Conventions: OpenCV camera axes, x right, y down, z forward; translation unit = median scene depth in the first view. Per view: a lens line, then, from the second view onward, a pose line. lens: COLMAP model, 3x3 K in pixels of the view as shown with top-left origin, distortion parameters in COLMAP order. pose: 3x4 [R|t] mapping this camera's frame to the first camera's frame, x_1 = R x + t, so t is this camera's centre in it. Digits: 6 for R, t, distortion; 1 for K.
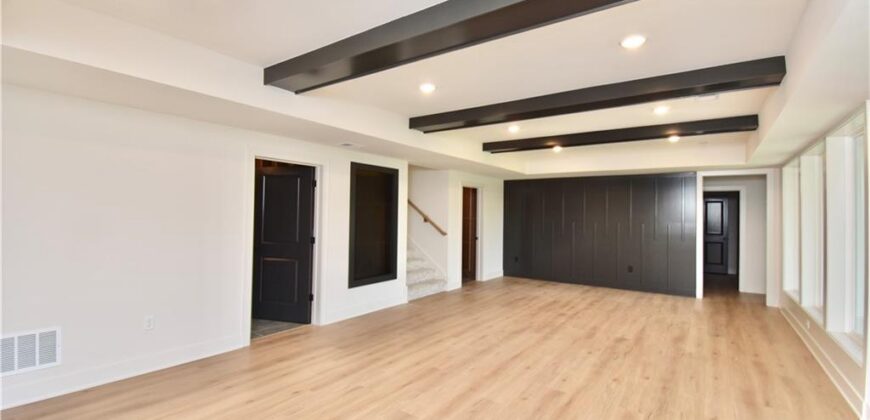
lens RADIAL K [[382.5, 0, 439.4], [0, 382.5, 207.9], [0, 0, 1]] dist [-0.011659, -0.008578]
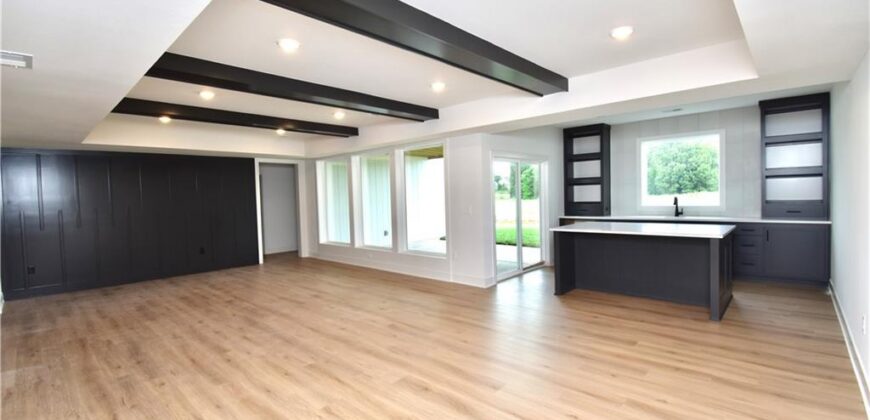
lens RADIAL K [[382.5, 0, 431.3], [0, 382.5, 213.1], [0, 0, 1]] dist [-0.011659, -0.008578]
pose [[0.134132, -0.071275, 0.988397, -0.781881], [0.012778, 0.997452, 0.070193, -0.002579], [-0.990881, 0.003215, 0.134700, 0.542783]]
